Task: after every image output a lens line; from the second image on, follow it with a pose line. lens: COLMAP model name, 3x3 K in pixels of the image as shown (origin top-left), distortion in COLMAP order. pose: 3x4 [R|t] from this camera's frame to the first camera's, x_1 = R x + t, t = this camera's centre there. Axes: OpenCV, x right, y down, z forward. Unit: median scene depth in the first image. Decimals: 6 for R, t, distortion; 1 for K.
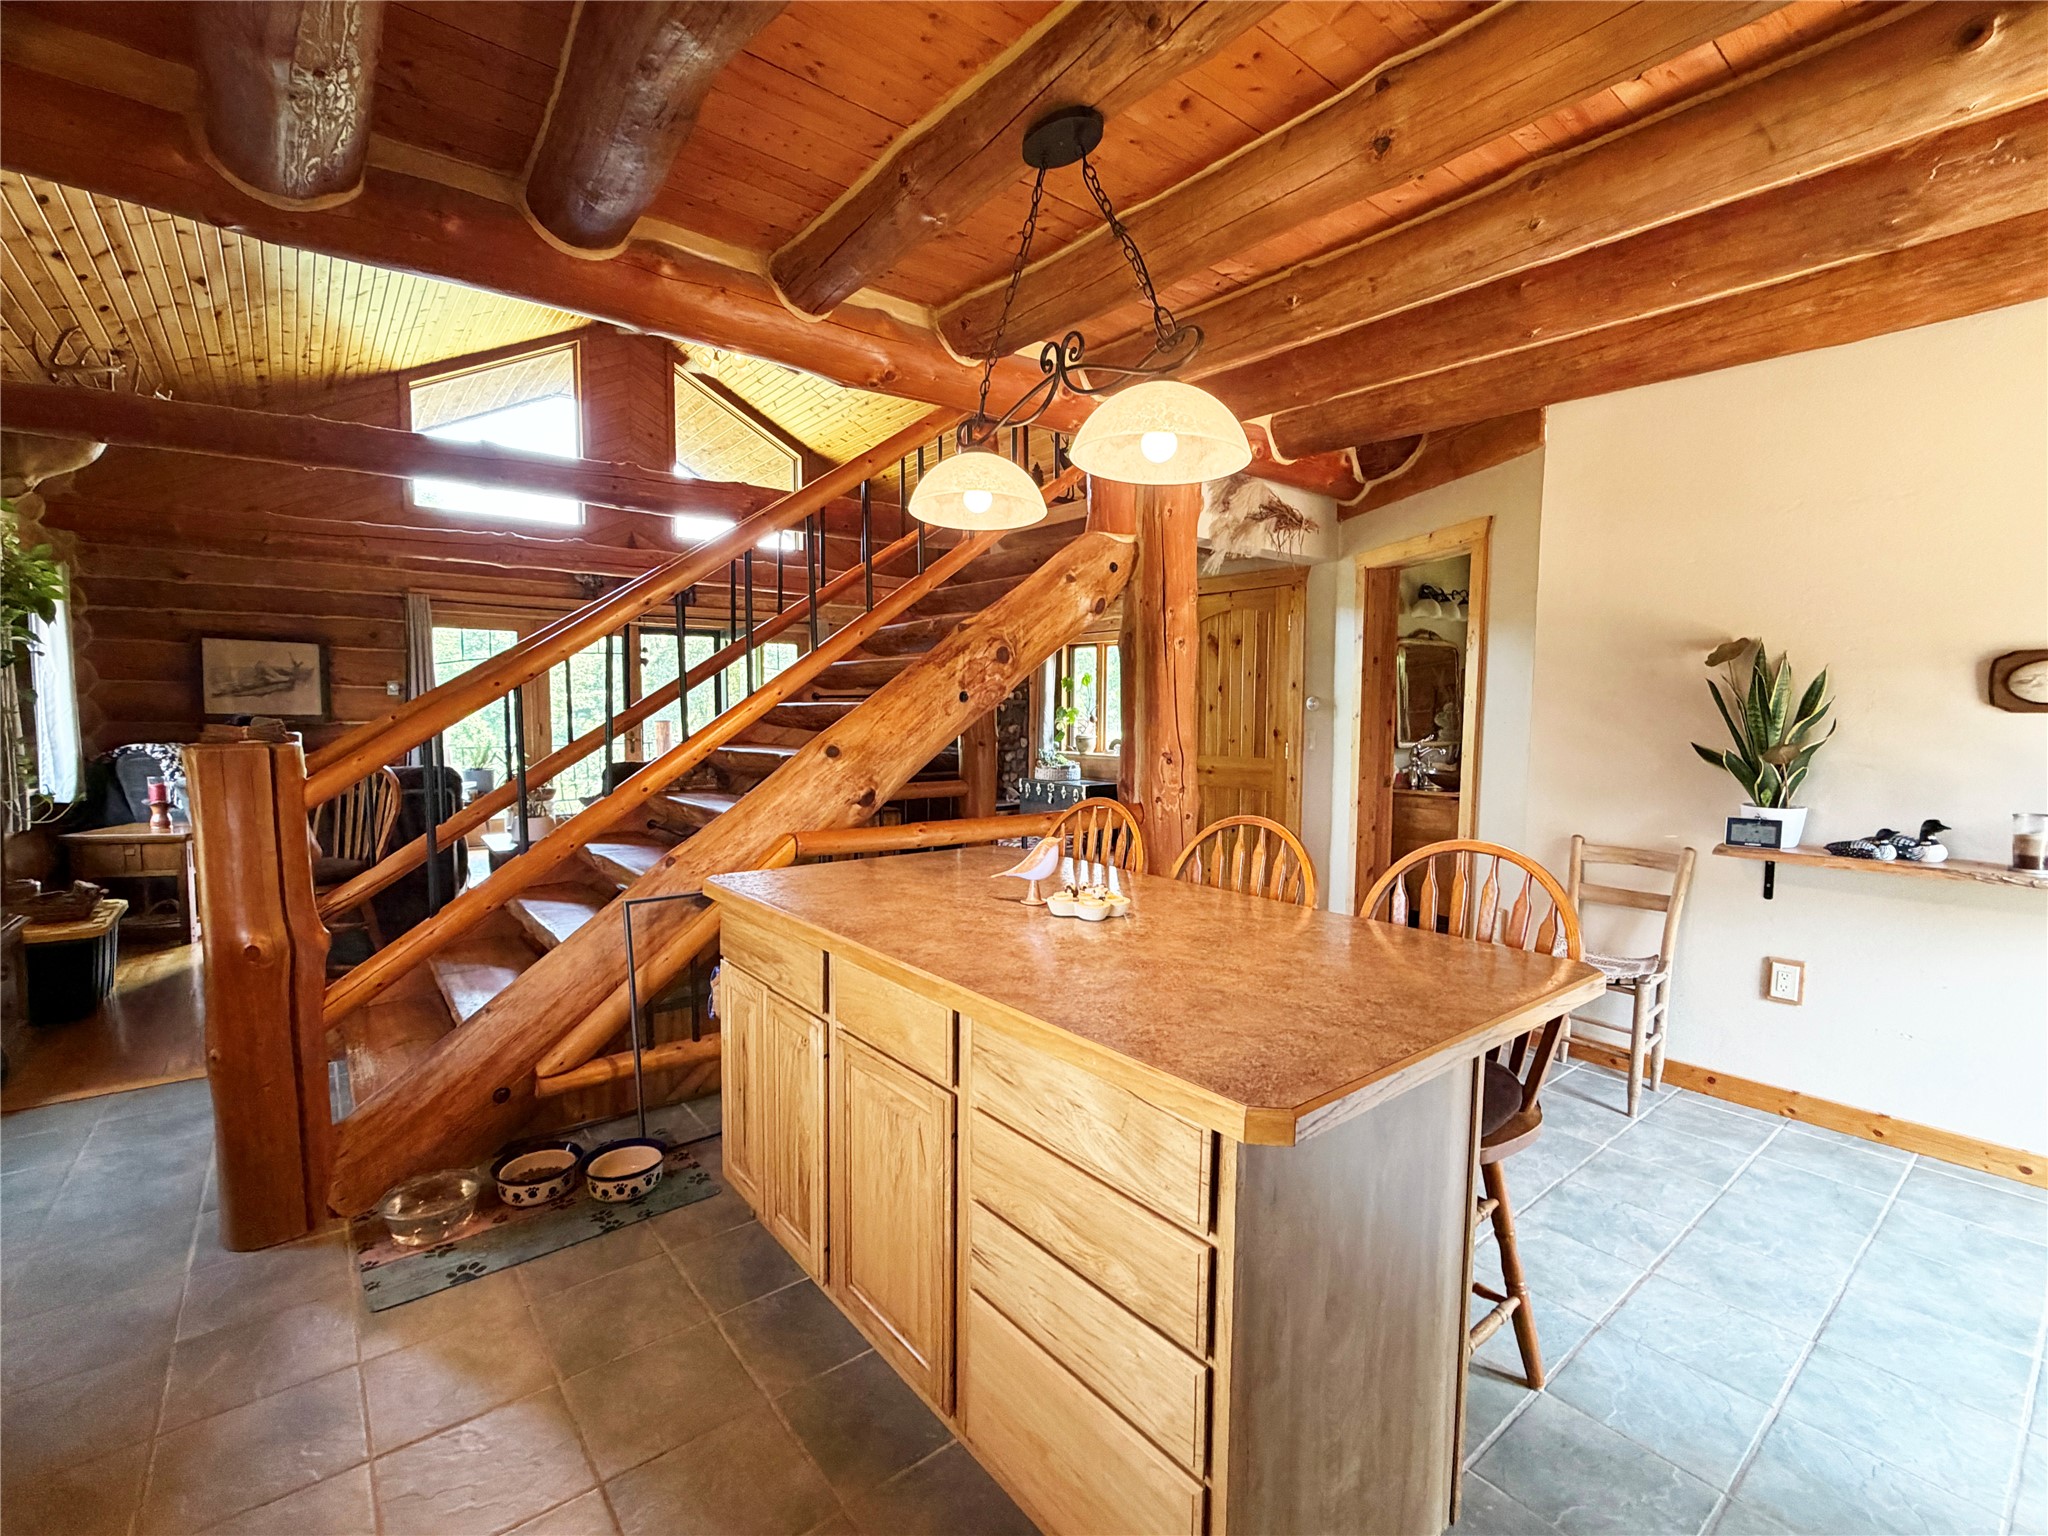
lens RADIAL K [[906.9, 0, 1024.1], [0, 906.9, 775.7], [0, 0, 1]] dist [0.001717, -0.001025]
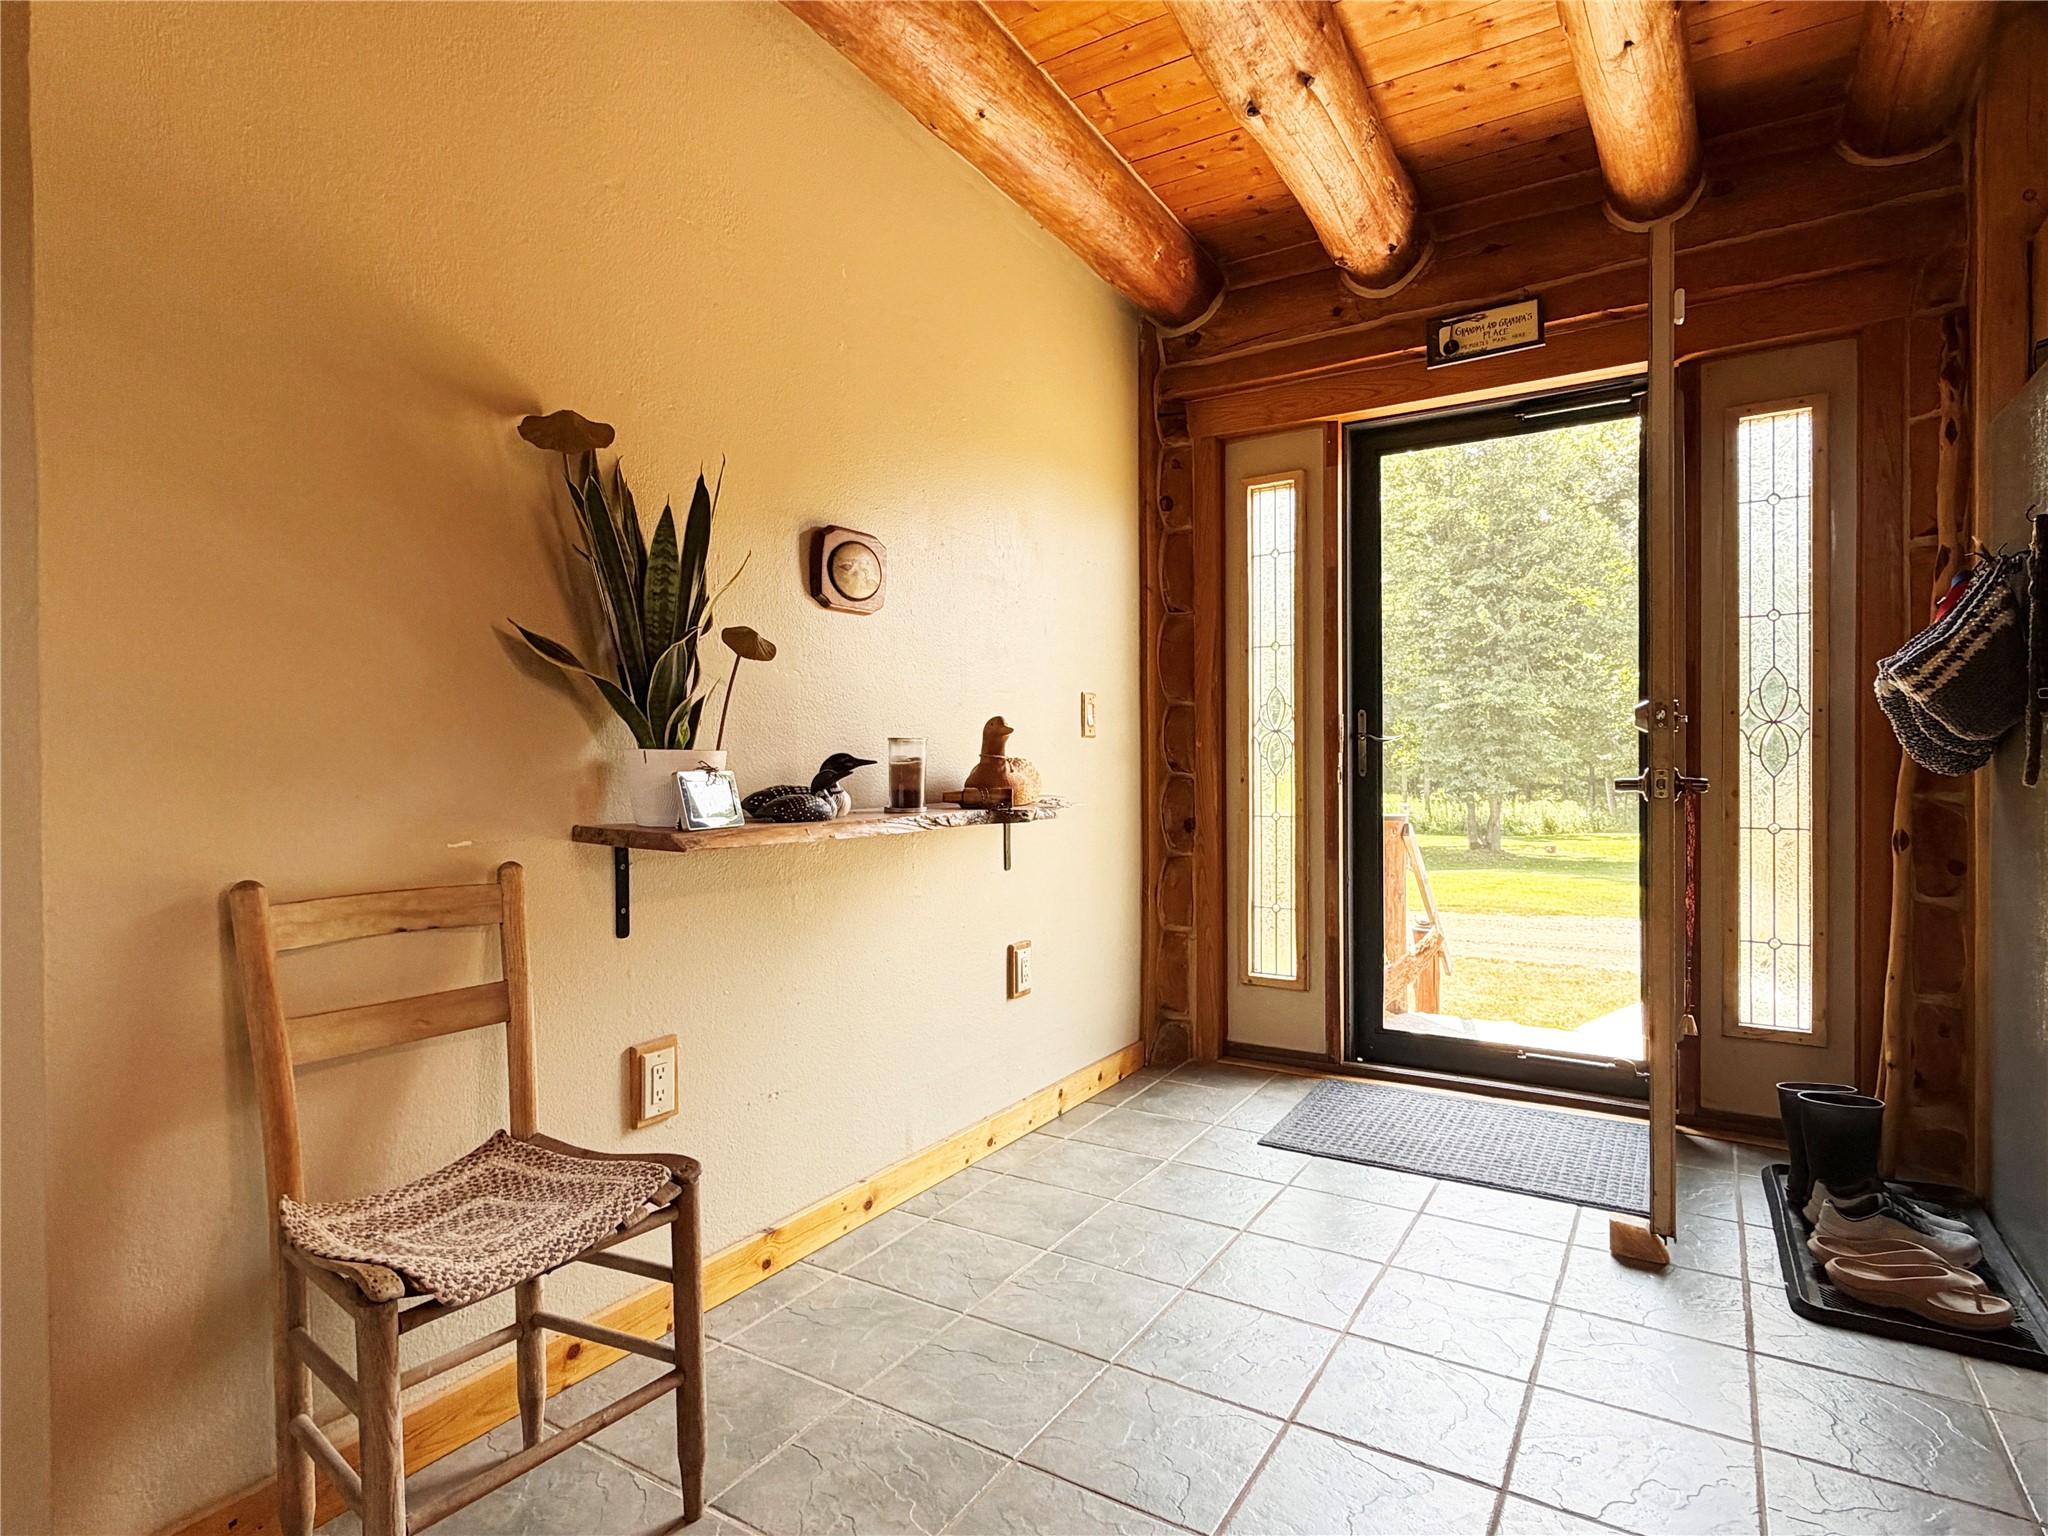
lens RADIAL K [[1094.7, 0, 1015.3], [0, 1094.7, 778.9], [0, 0, 1]] dist [-0.000500, -0.000999]
pose [[-0.327381, -0.021435, 0.944649, 0.070793], [0.068891, 0.996541, 0.046487, 0.014327], [-0.942378, 0.080297, -0.324772, 0.432278]]
